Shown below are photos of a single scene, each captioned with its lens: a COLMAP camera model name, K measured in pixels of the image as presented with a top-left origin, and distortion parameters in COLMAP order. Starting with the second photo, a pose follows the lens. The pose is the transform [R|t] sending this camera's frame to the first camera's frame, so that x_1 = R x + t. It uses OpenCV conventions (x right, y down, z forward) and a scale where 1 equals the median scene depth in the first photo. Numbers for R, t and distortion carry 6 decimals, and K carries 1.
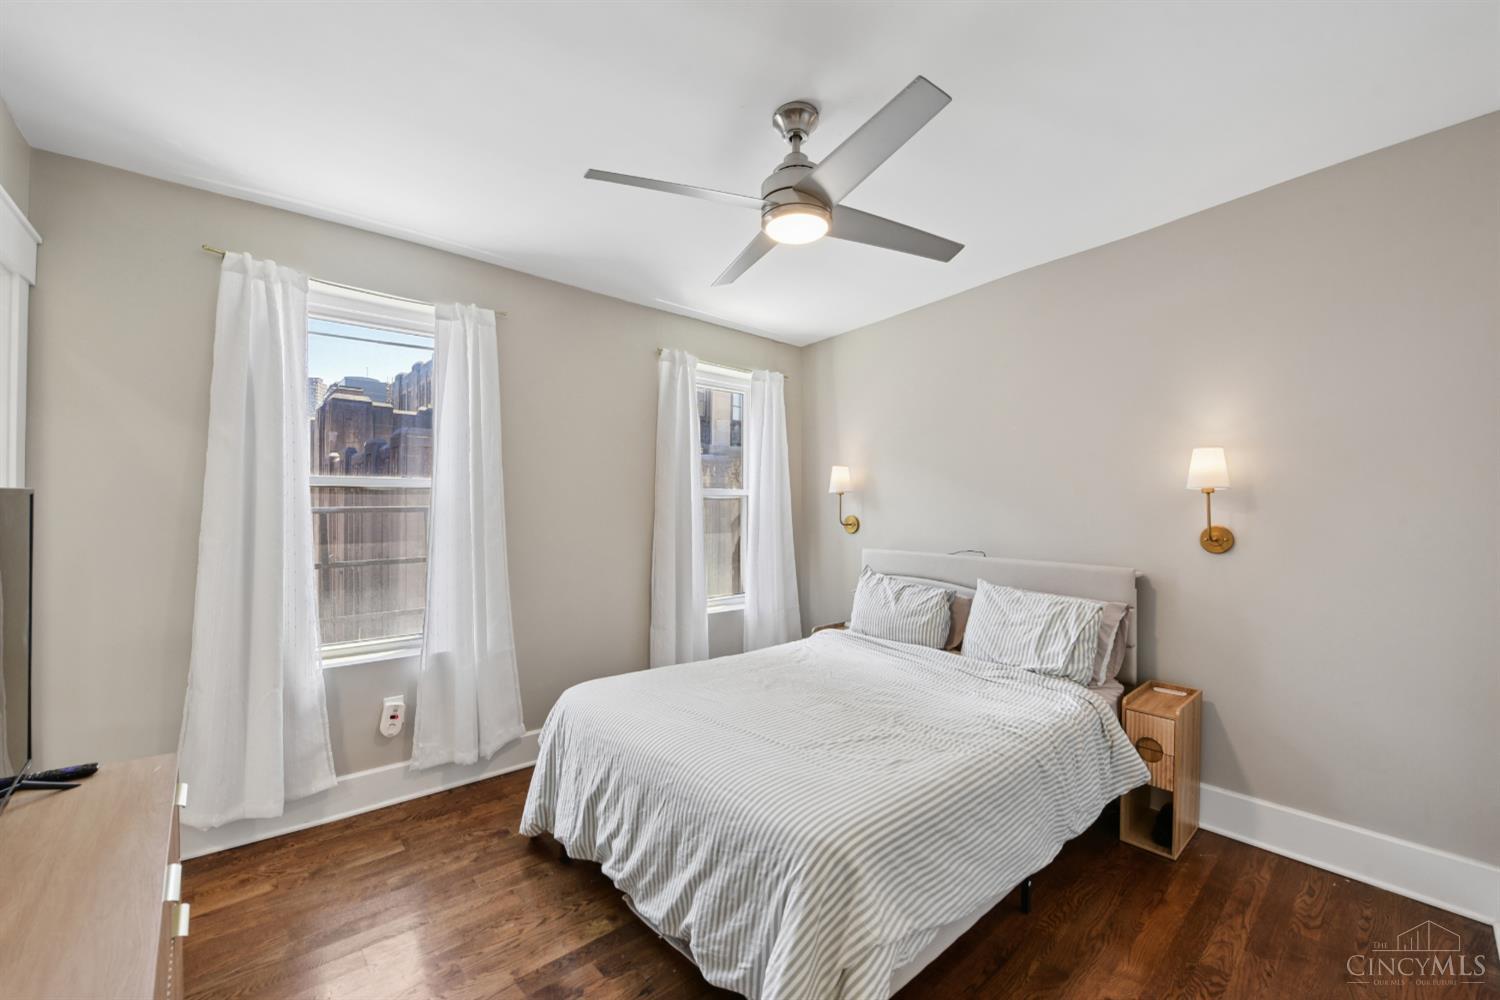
lens RADIAL K [[606.9, 0, 761.6], [0, 606.9, 514.2], [0, 0, 1]] dist [-0.023550, -0.000415]
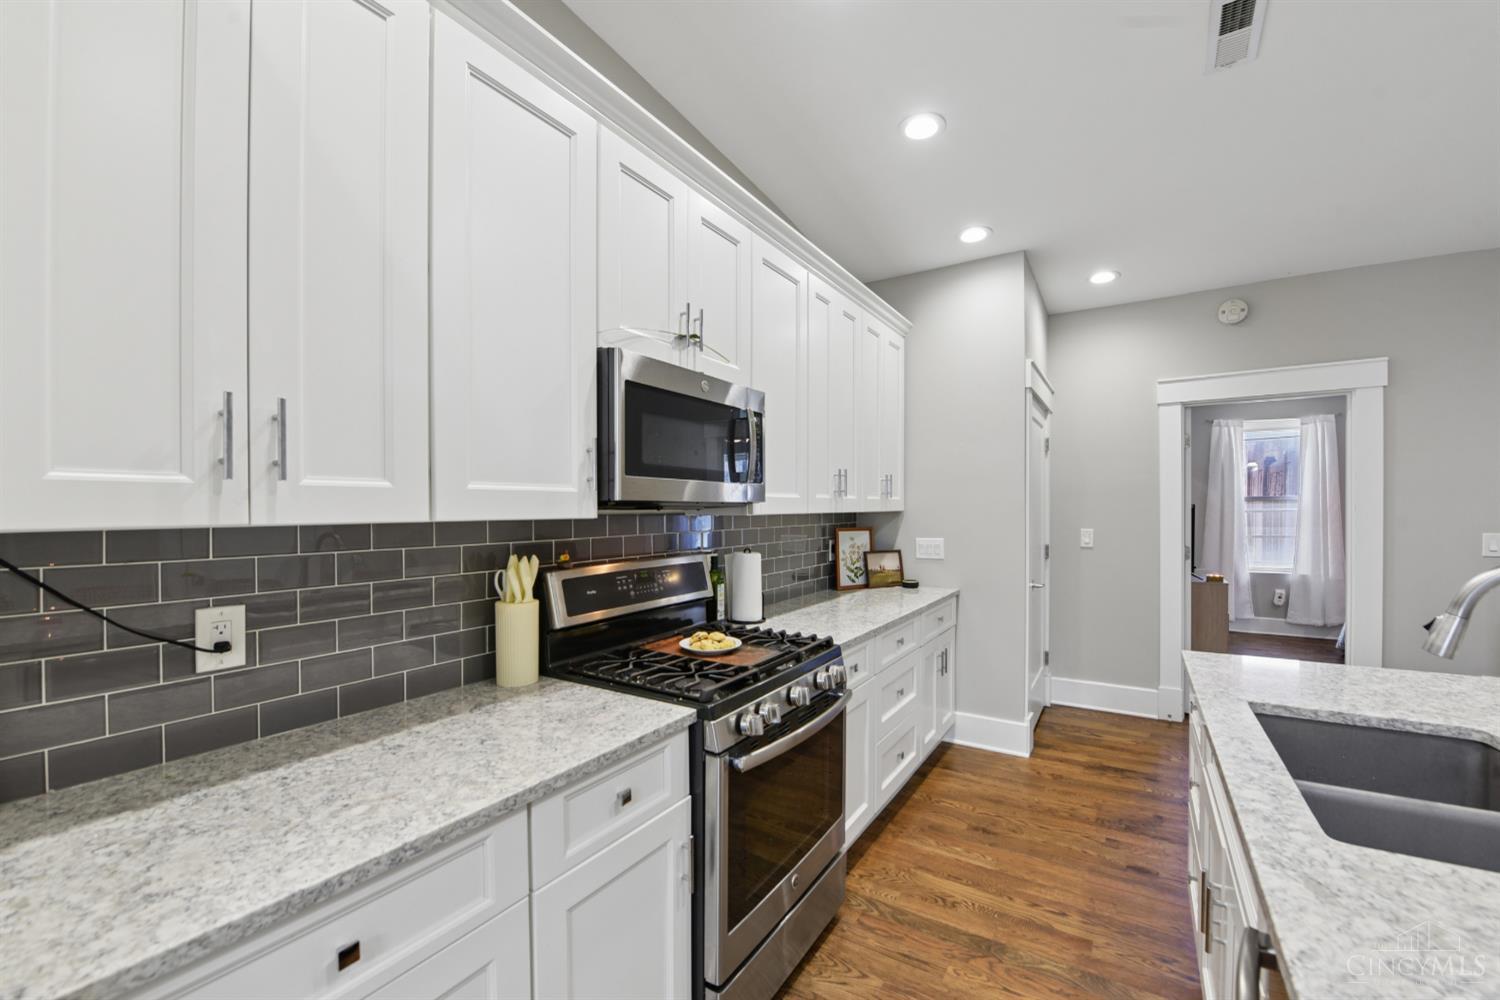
lens RADIAL K [[606.9, 0, 746.0], [0, 606.9, 517.6], [0, 0, 1]] dist [-0.023550, -0.000415]
pose [[0.245968, -0.000975, -0.969277, 1.115391], [-0.006468, 0.999976, -0.002647, 0.043810], [0.969256, 0.006920, 0.245956, -1.580691]]
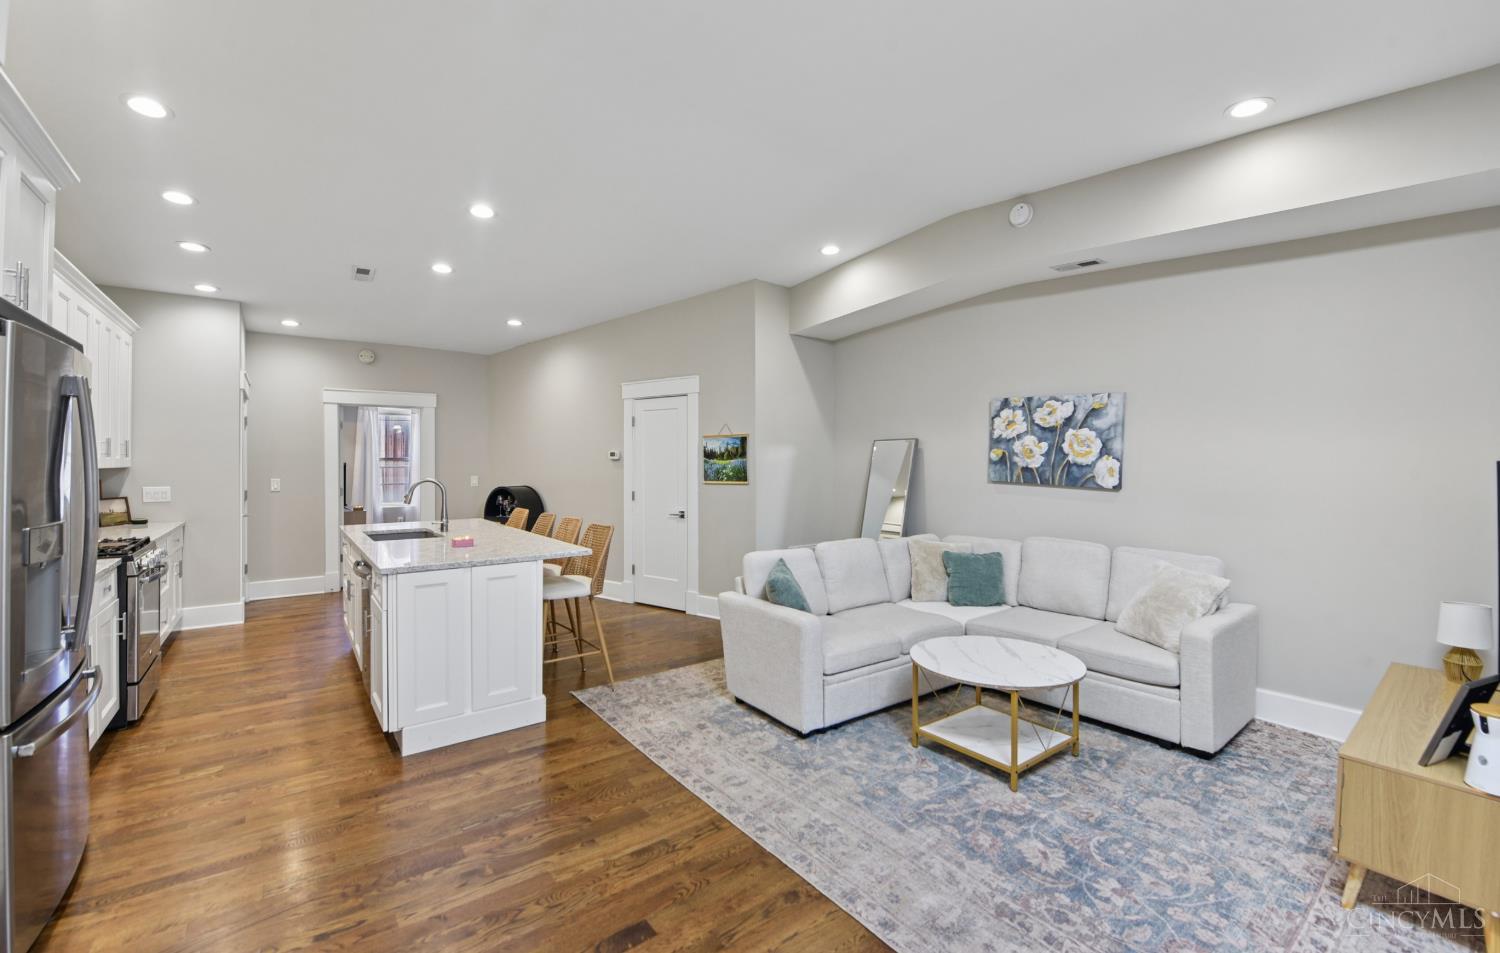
lens RADIAL K [[641.0, 0, 763.6], [0, 641.0, 464.8], [0, 0, 1]] dist [-0.004009, -0.000654]
pose [[0.994290, -0.010781, -0.106163, 2.324032], [0.009304, 0.999853, -0.014395, 0.068255], [0.106303, 0.013325, 0.994245, -3.034126]]
